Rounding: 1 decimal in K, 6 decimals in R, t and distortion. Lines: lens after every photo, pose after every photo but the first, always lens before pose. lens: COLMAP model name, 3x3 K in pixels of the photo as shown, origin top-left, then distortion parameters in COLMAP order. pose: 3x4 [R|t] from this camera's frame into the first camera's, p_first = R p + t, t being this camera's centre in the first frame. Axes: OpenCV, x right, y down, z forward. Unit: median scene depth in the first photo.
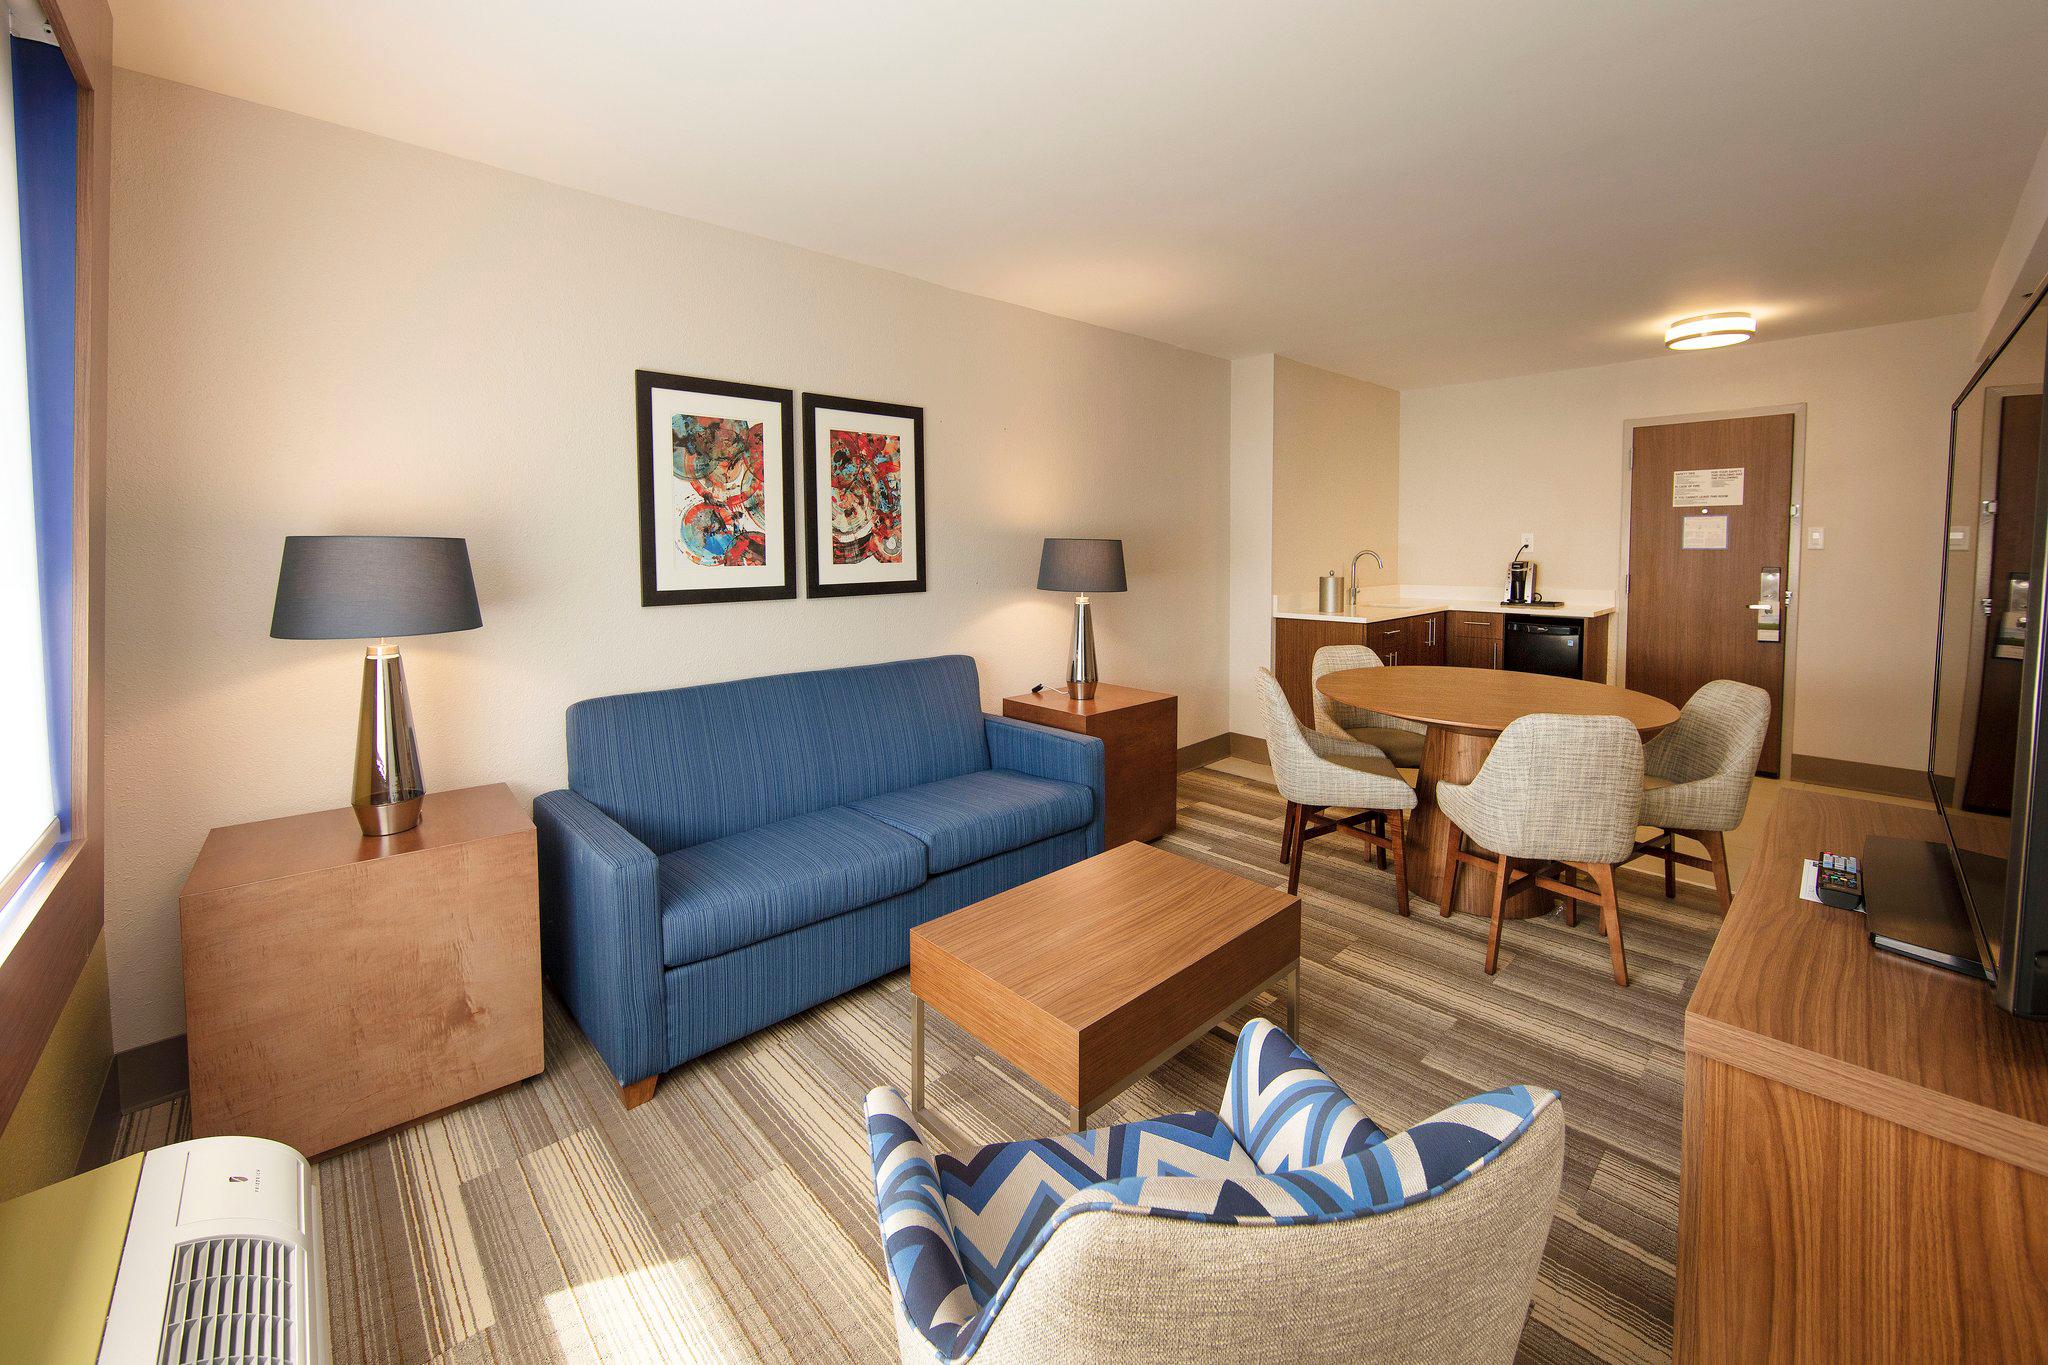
lens RADIAL K [[803.1, 0, 1020.9], [0, 803.1, 651.0], [0, 0, 1]] dist [-0.000922, 0.000282]
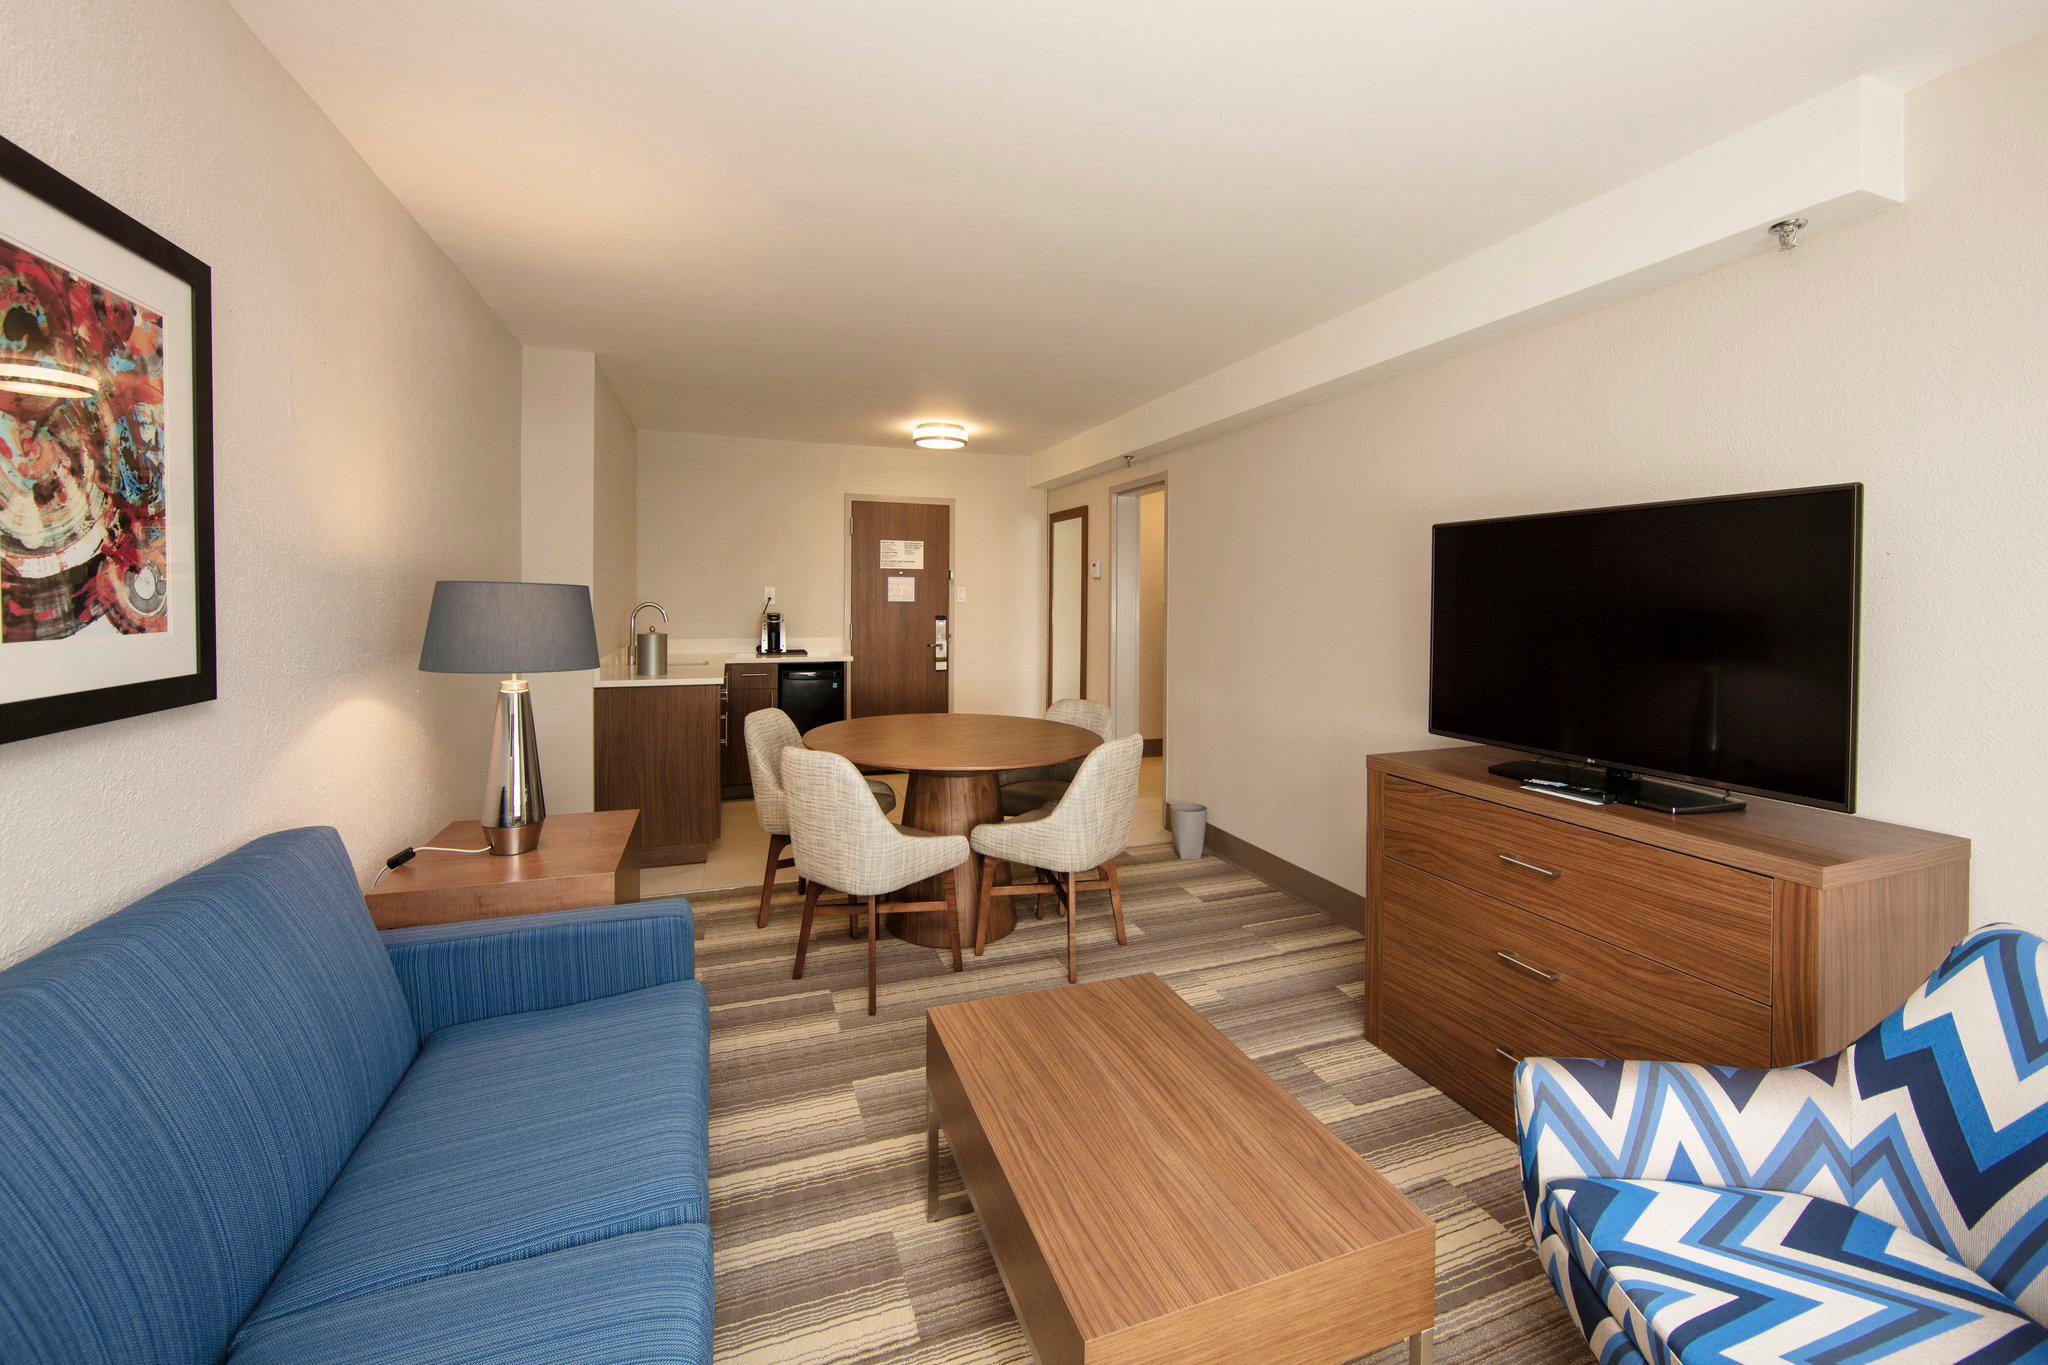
lens RADIAL K [[803.1, 0, 1020.9], [0, 803.1, 651.0], [0, 0, 1]] dist [-0.000922, 0.000282]
pose [[0.395362, -0.053246, 0.916981, -0.352397], [0.112182, 0.993644, 0.009329, -0.057854], [-0.911649, 0.099180, 0.398822, 0.463483]]
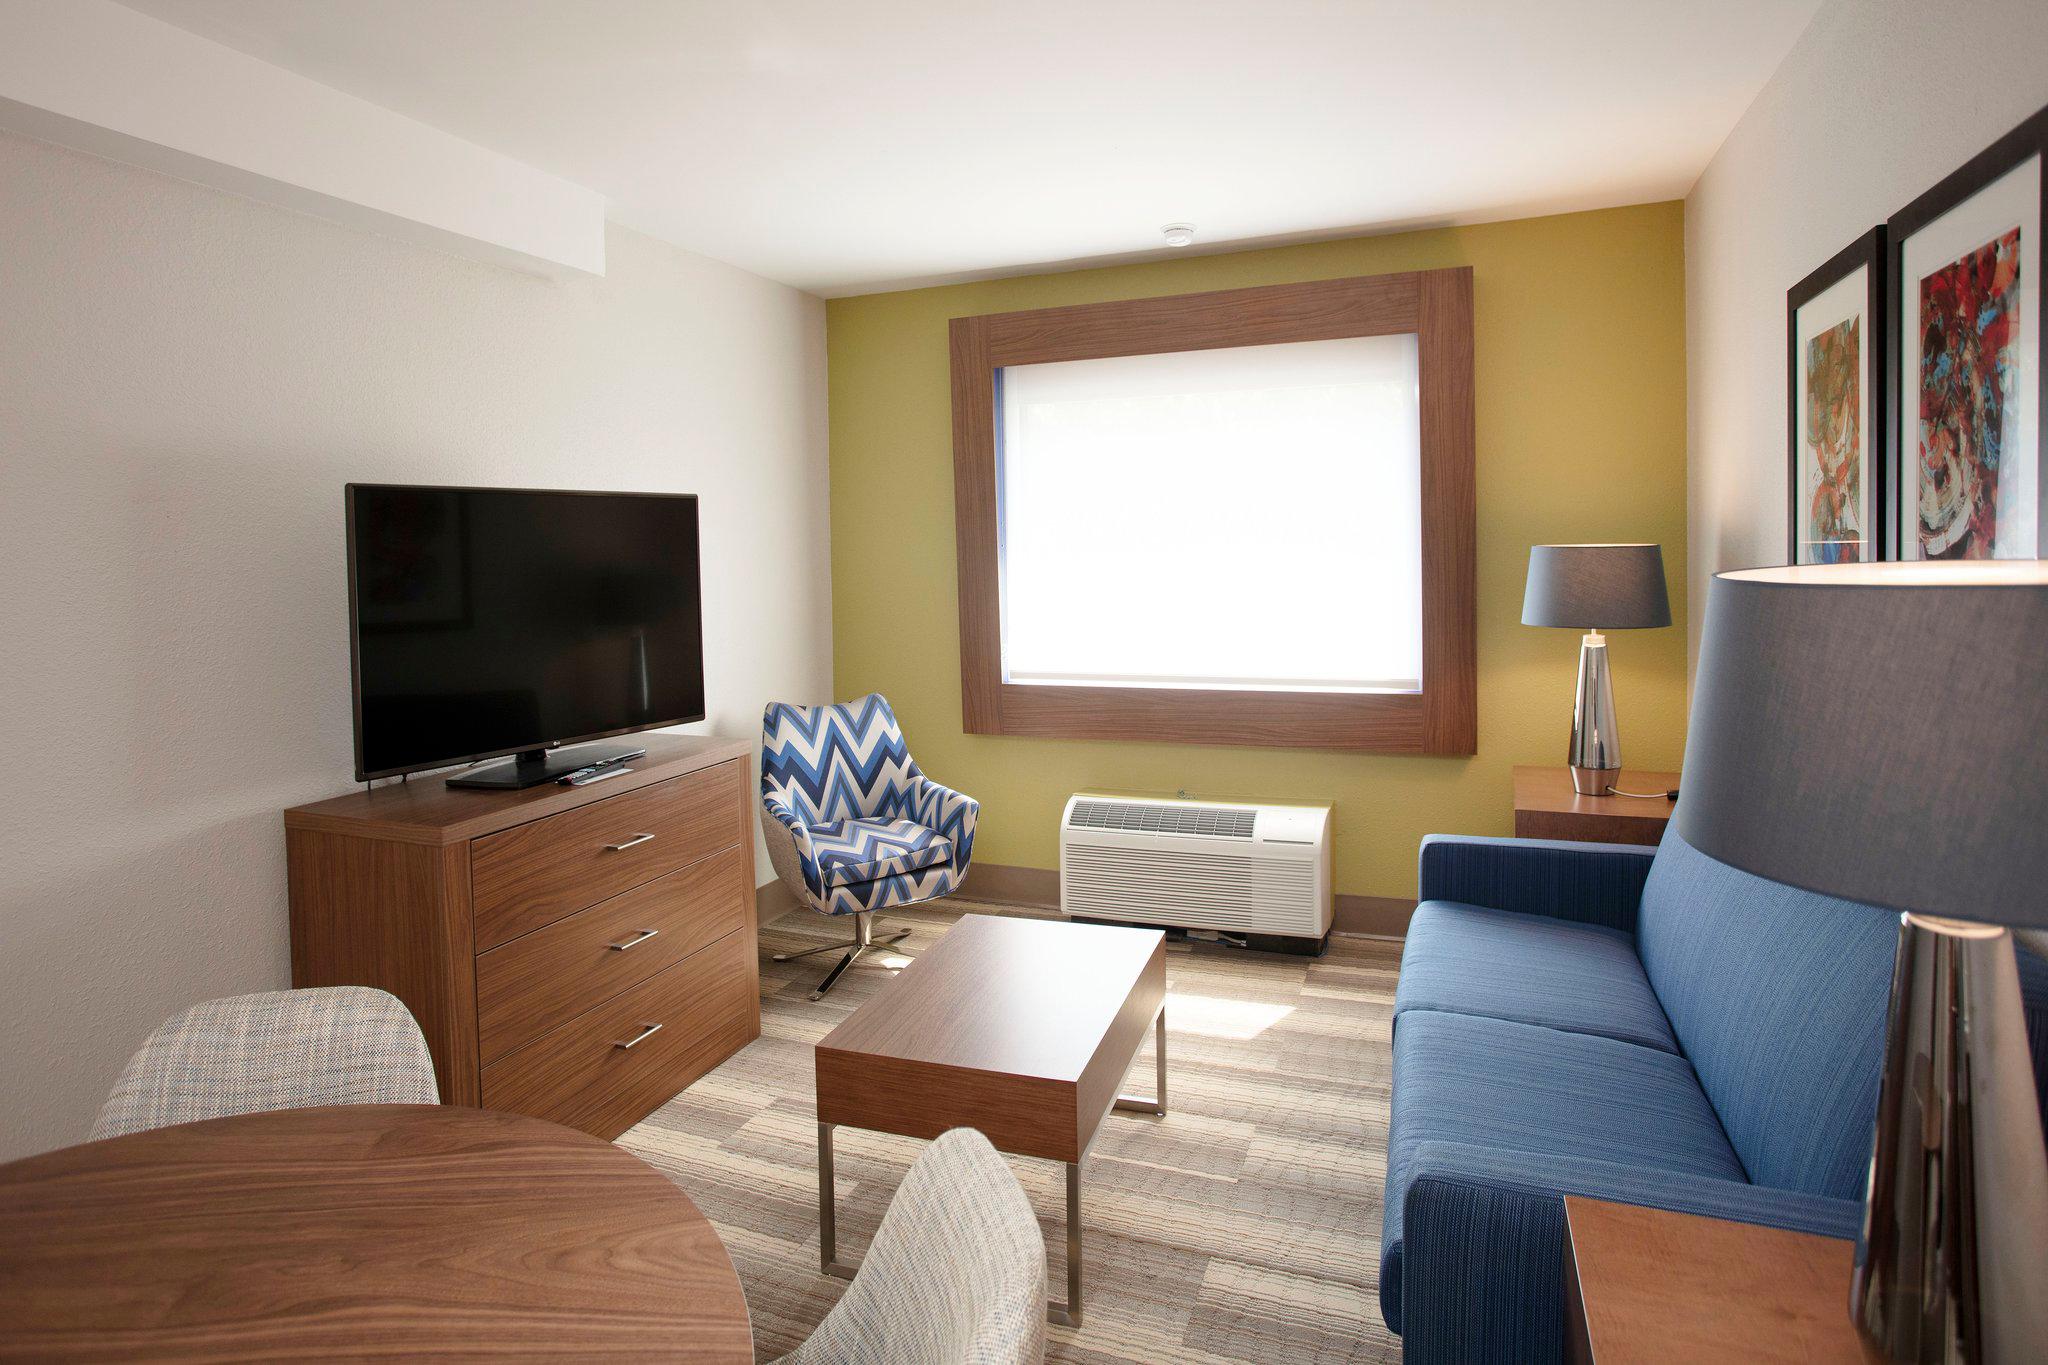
lens RADIAL K [[1094.8, 0, 1031.6], [0, 1094.8, 686.5], [0, 0, 1]] dist [0.000568, 0.000143]
pose [[-0.894565, 0.084035, -0.438967, 0.400180], [-0.029379, 0.968984, 0.245373, -0.183346], [0.445972, 0.232398, -0.864350, 1.227894]]
